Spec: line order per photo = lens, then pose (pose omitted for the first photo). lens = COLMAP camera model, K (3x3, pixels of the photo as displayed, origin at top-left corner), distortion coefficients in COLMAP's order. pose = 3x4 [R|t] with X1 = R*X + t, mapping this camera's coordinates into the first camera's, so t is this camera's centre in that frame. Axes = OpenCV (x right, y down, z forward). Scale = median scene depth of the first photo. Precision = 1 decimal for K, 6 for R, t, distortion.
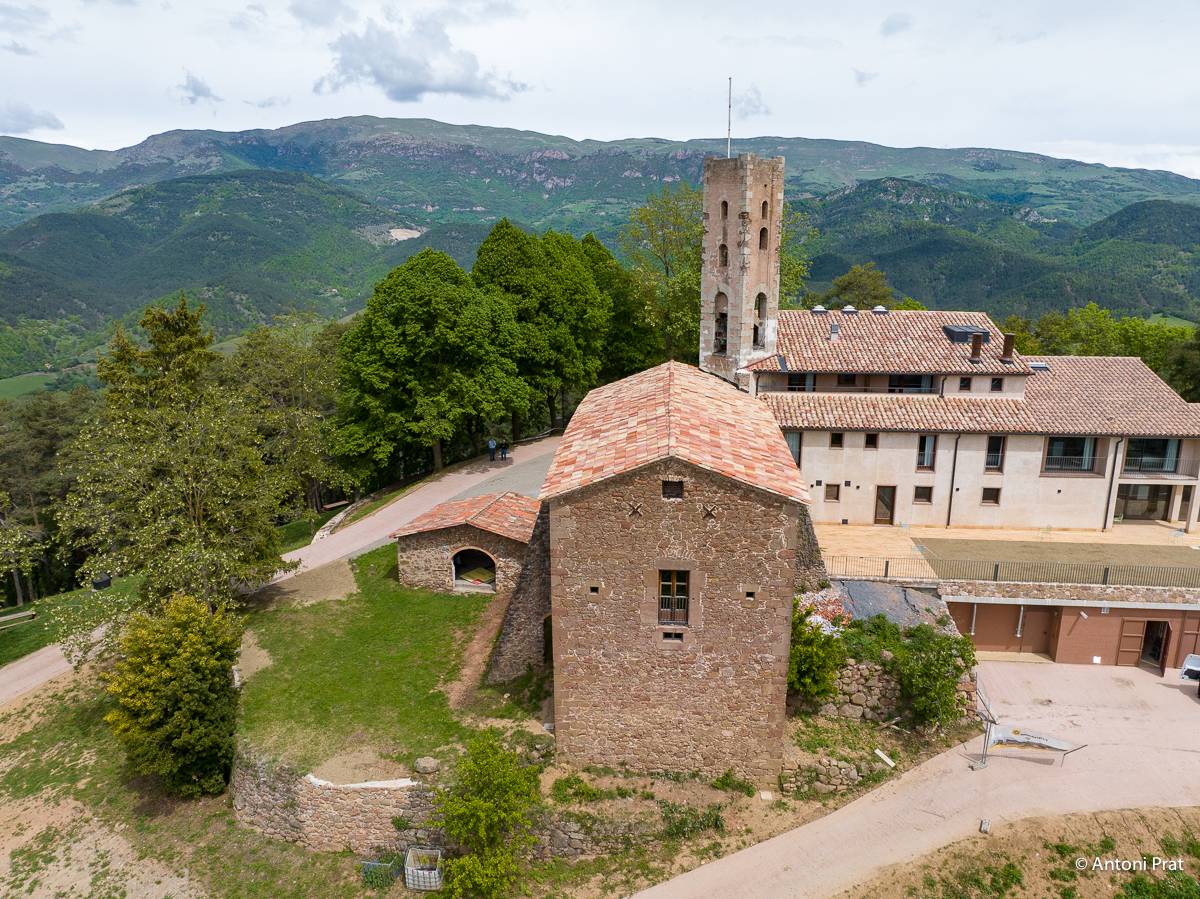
lens RADIAL K [[846.4, 0, 602.6], [0, 846.4, 453.0], [0, 0, 1]] dist [-0.048771, 0.030730]
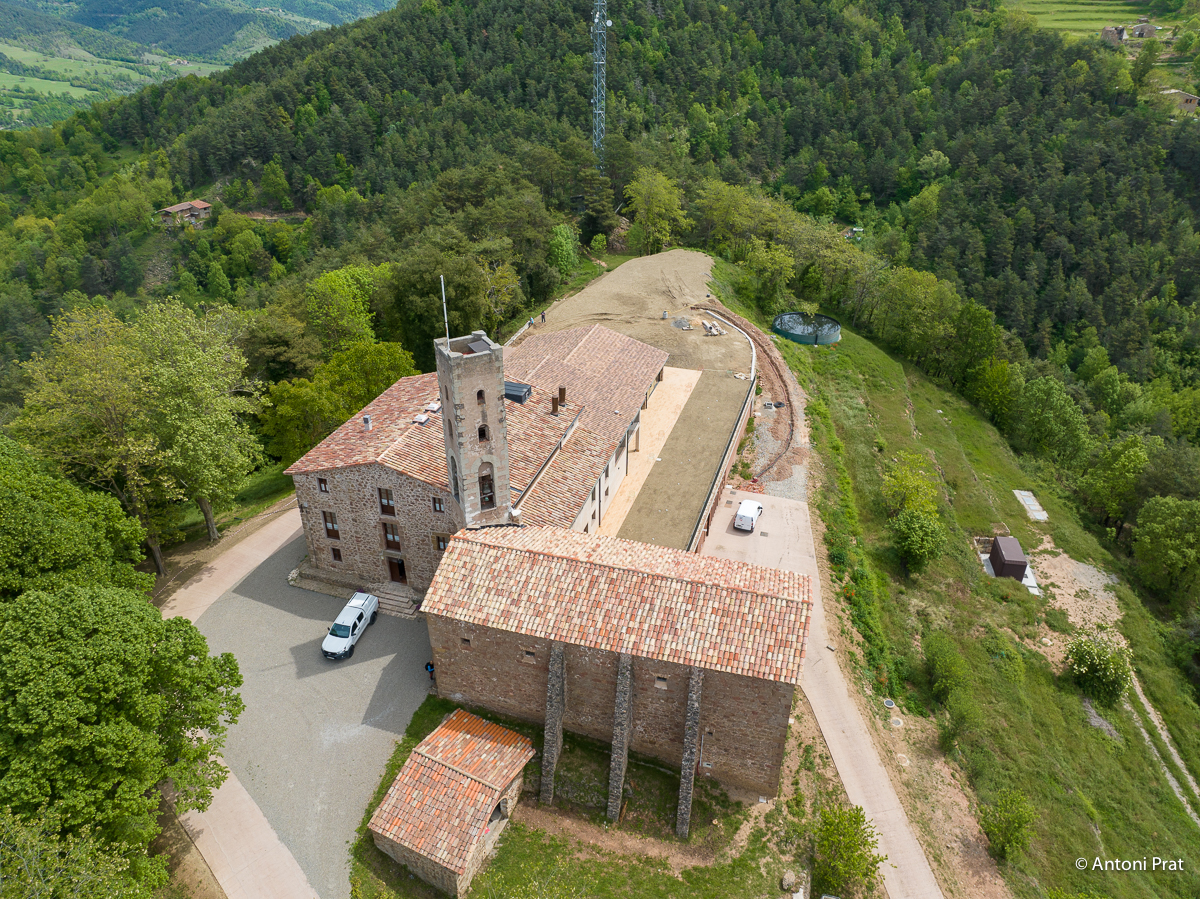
lens RADIAL K [[847.2, 0, 603.3], [0, 847.2, 444.2], [0, 0, 1]] dist [-0.036055, -0.004708]
pose [[0.203607, -0.477970, 0.854452, -0.770740], [0.232821, 0.871336, 0.431936, -0.660056], [-0.950967, 0.110989, 0.288692, 0.535912]]
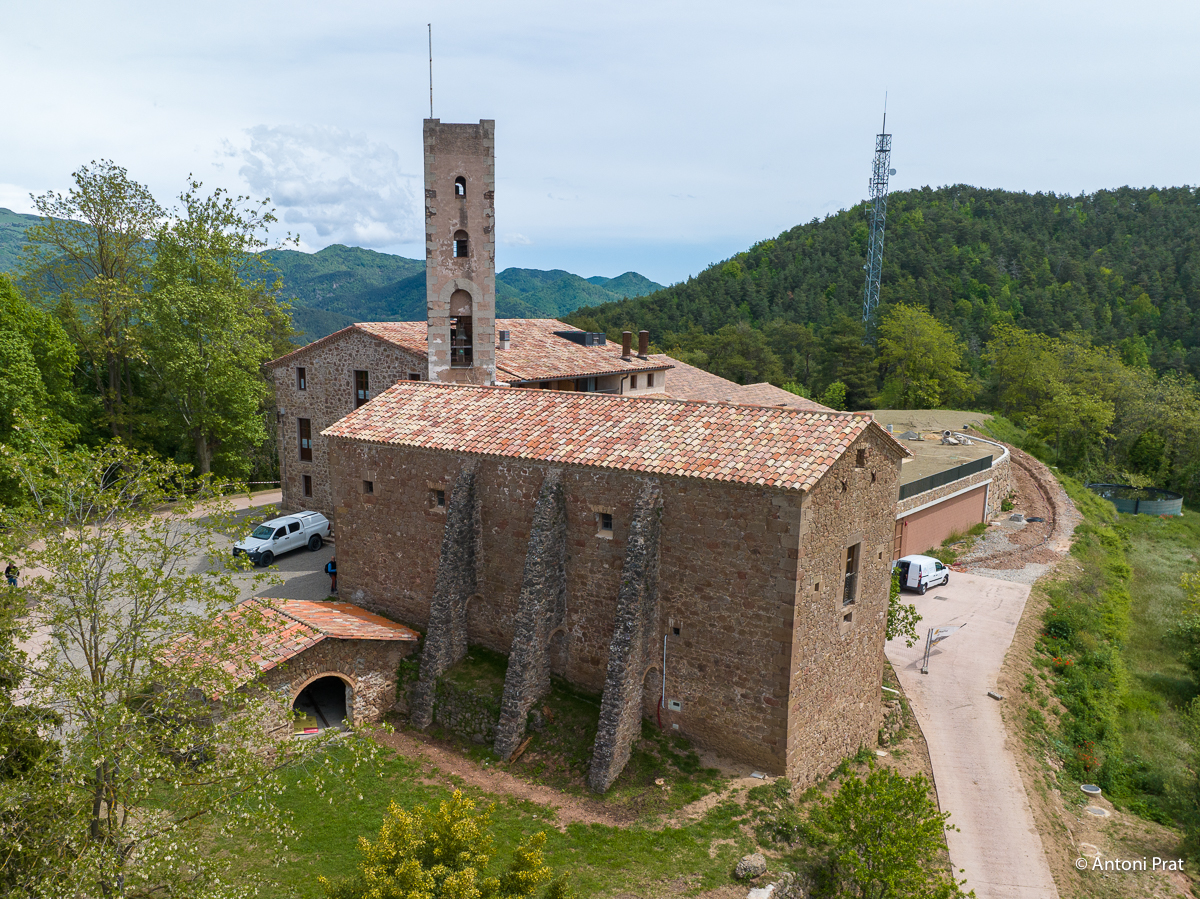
lens RADIAL K [[1051.2, 0, 525.2], [0, 1051.2, 562.8], [0, 0, 1]] dist [-0.041619, -0.006339]
pose [[0.569787, -0.197793, 0.797634, -0.689922], [0.199258, 0.974892, 0.099408, -0.021820], [-0.797269, 0.102294, 0.594893, 0.379449]]
